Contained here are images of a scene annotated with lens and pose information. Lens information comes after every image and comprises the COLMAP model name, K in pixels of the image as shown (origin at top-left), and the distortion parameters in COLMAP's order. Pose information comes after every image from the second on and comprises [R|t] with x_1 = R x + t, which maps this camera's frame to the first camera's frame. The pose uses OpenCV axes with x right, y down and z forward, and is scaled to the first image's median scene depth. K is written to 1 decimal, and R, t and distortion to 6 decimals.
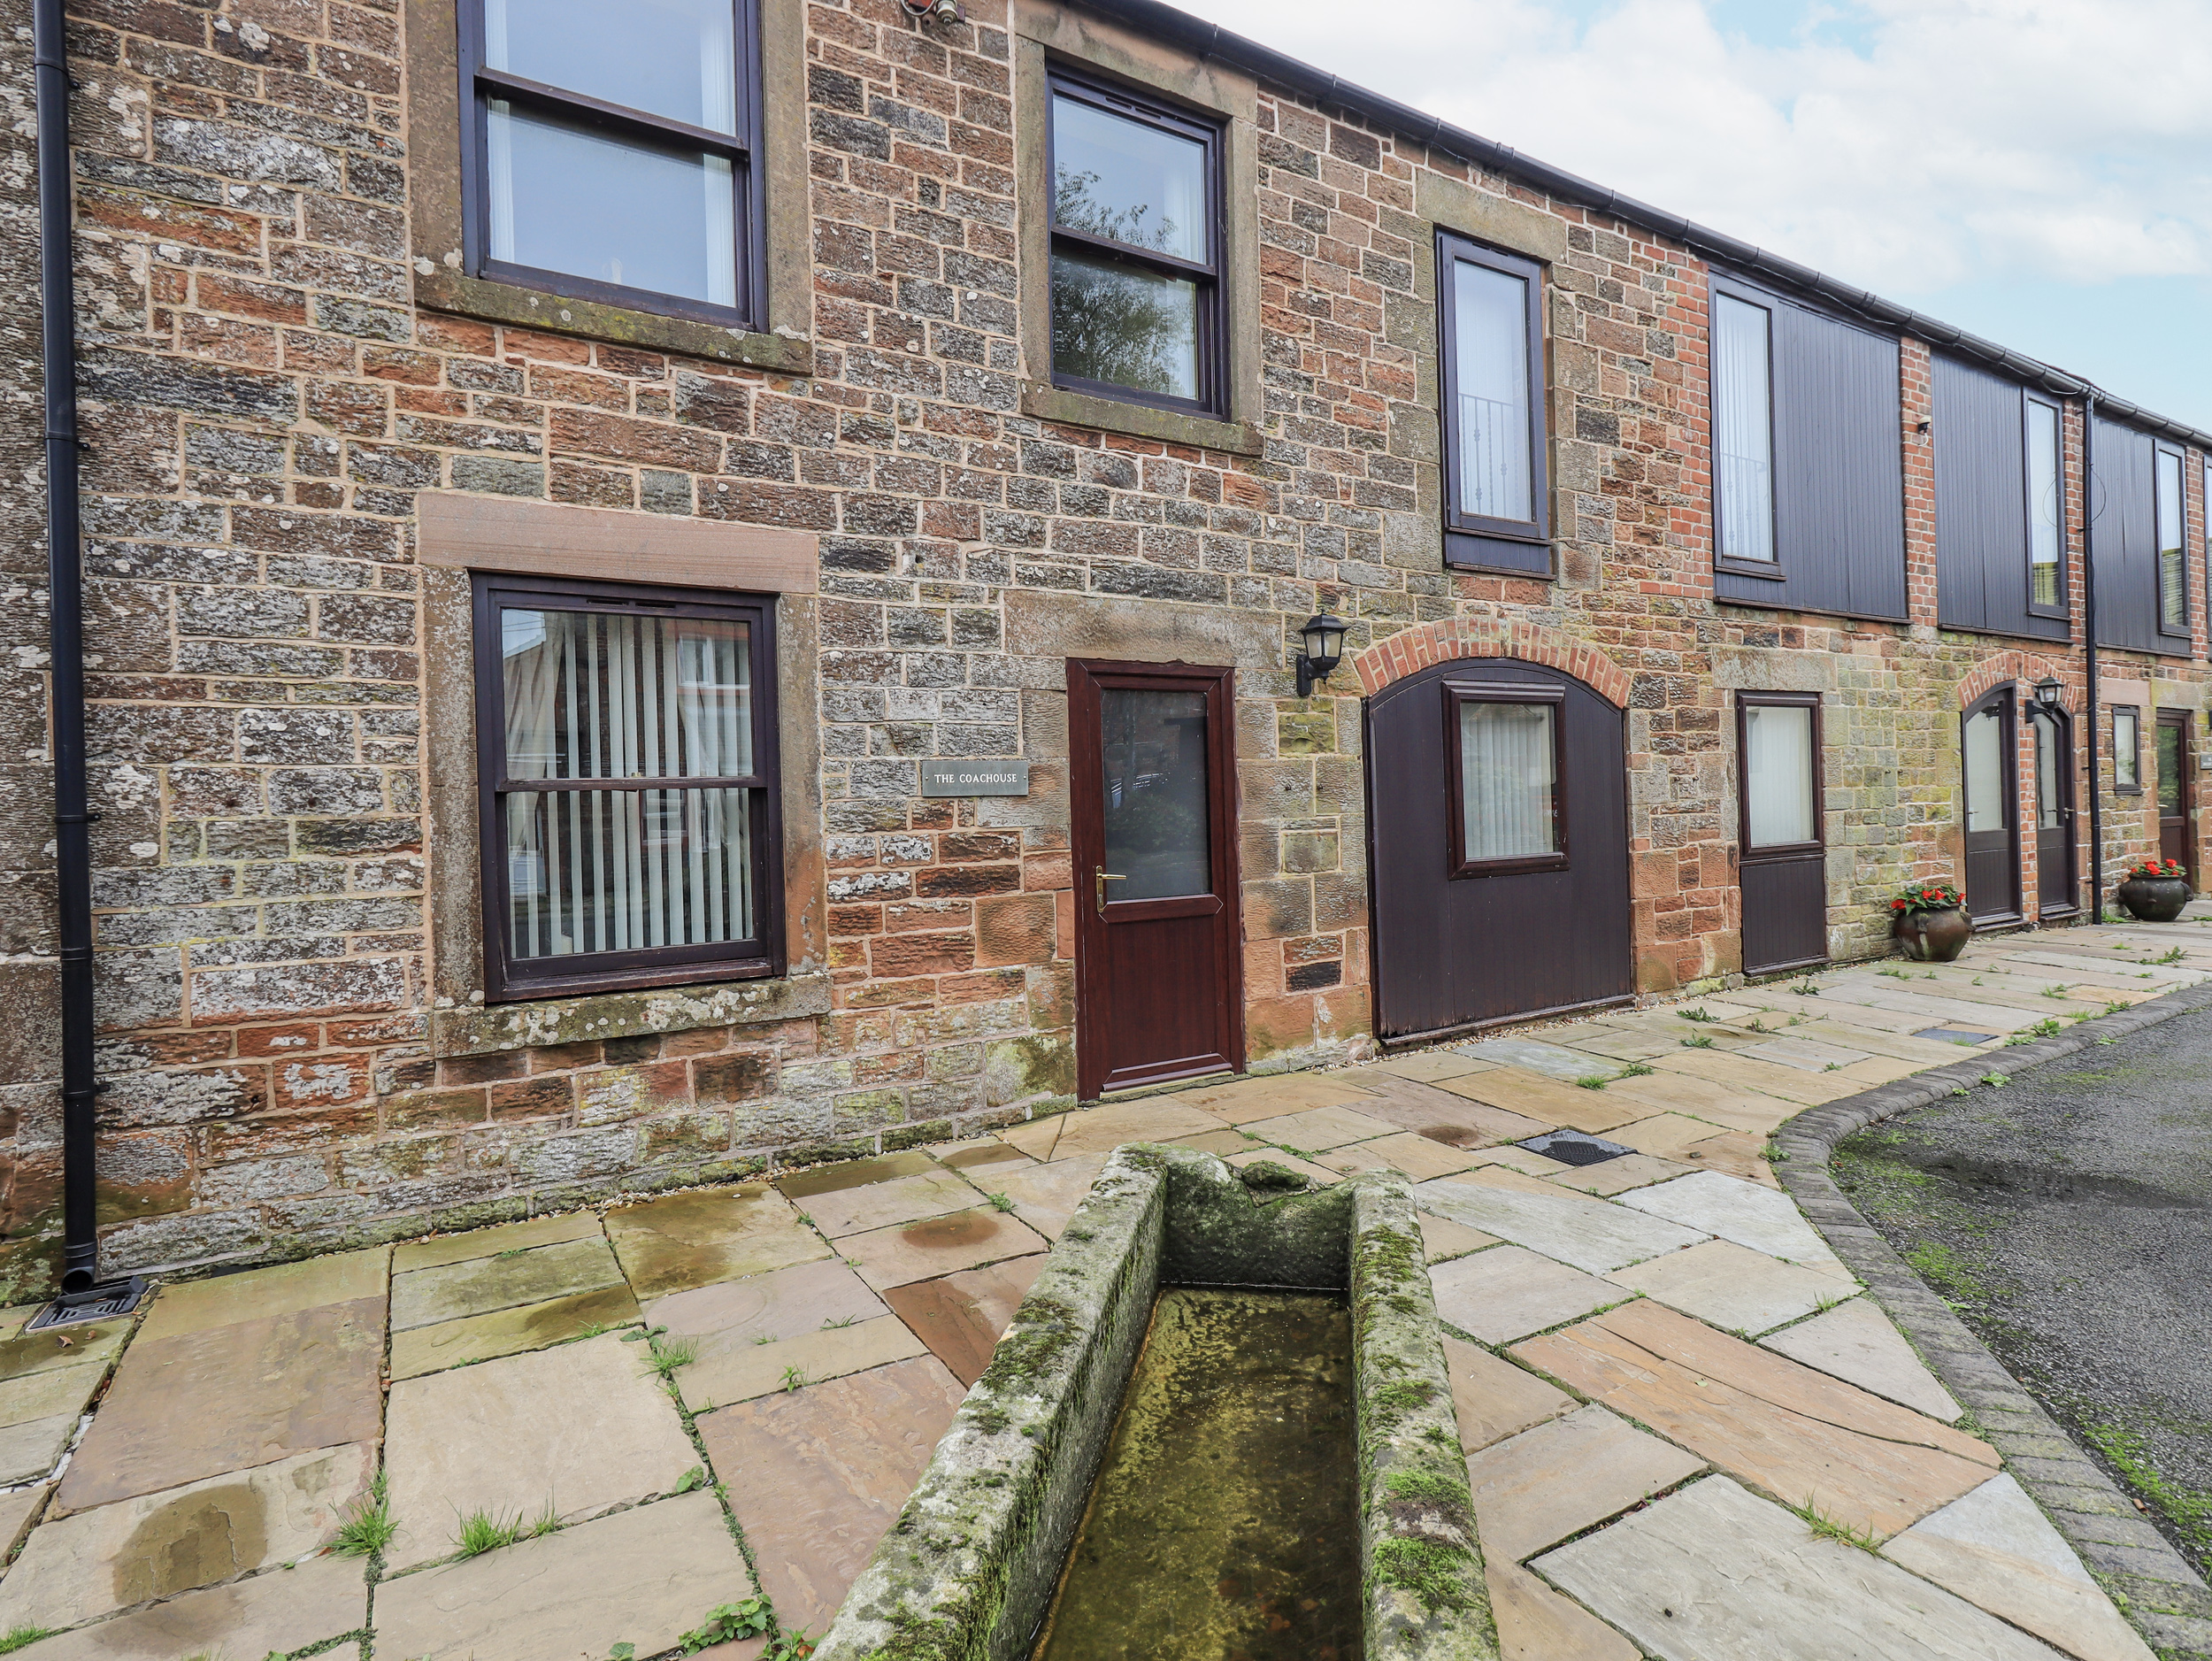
lens RADIAL K [[1146.4, 0, 1122.1], [0, 1146.4, 815.0], [0, 0, 1]] dist [0.004202, -0.001276]
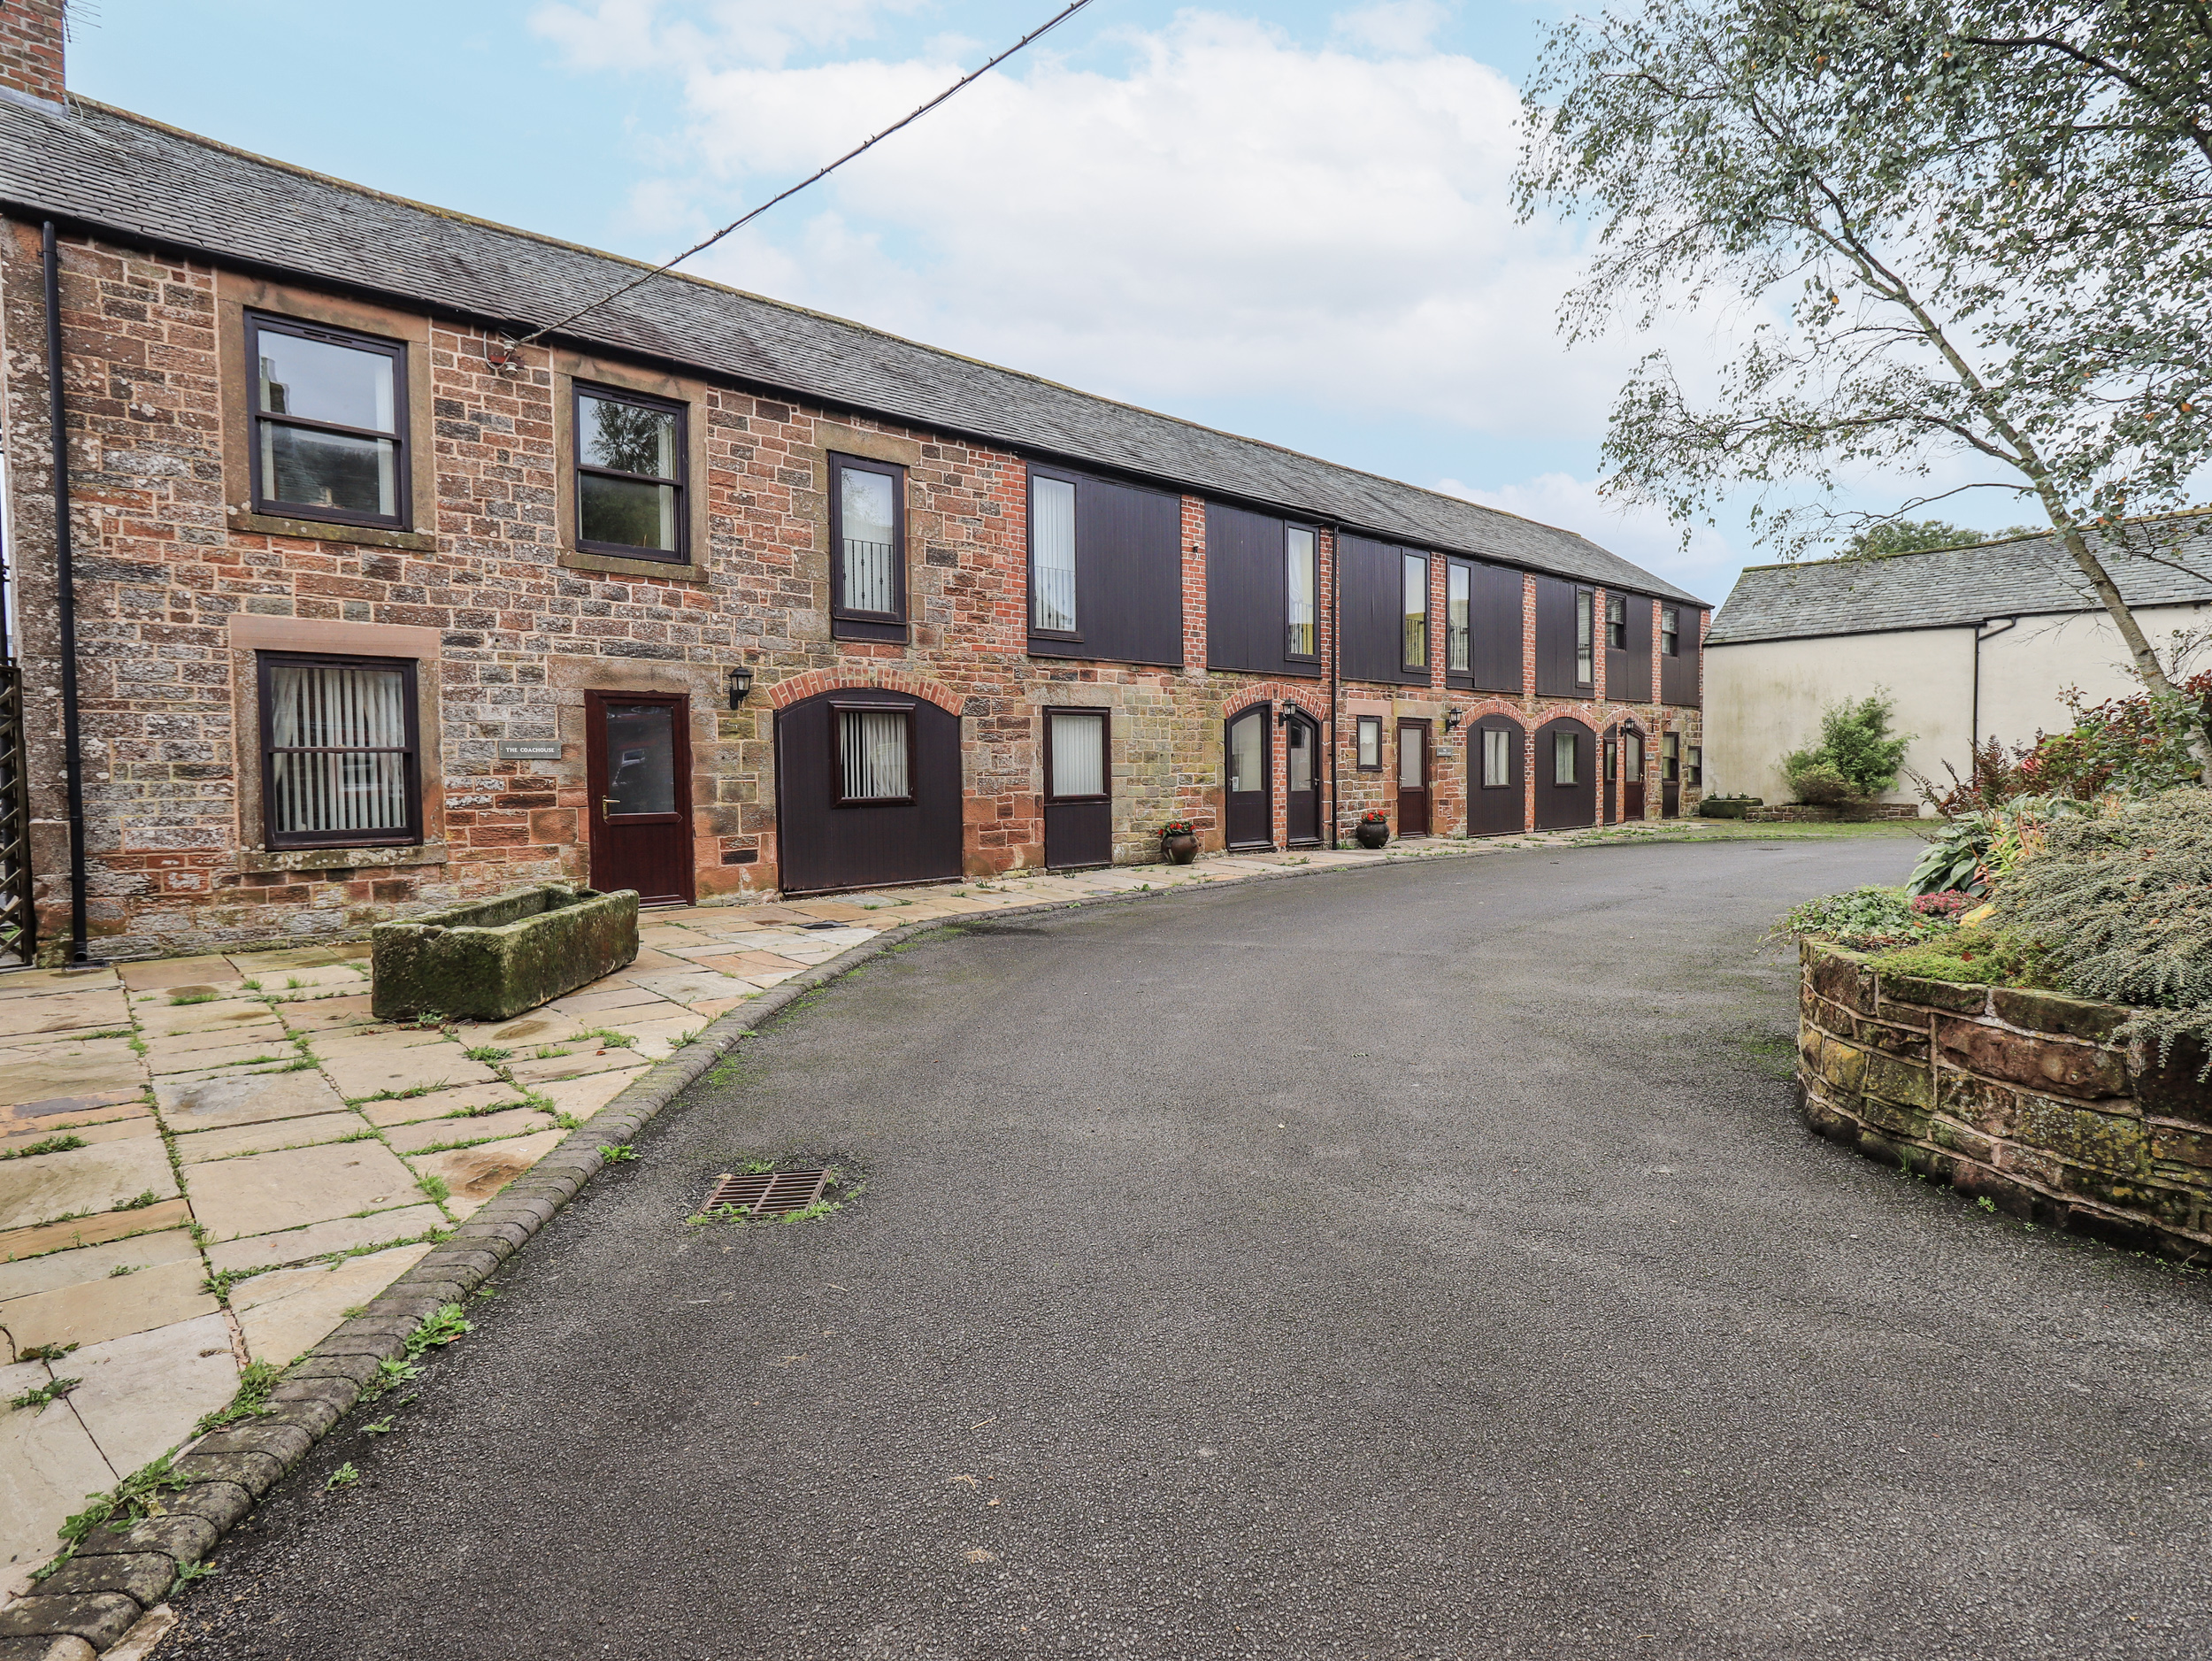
lens RADIAL K [[1146.4, 0, 1122.1], [0, 1146.4, 815.0], [0, 0, 1]] dist [0.004202, -0.001276]
pose [[0.977842, 0.006265, 0.209250, 0.488263], [-0.011625, 0.999635, 0.024398, 0.021600], [-0.209020, -0.026290, 0.977558, -1.238852]]
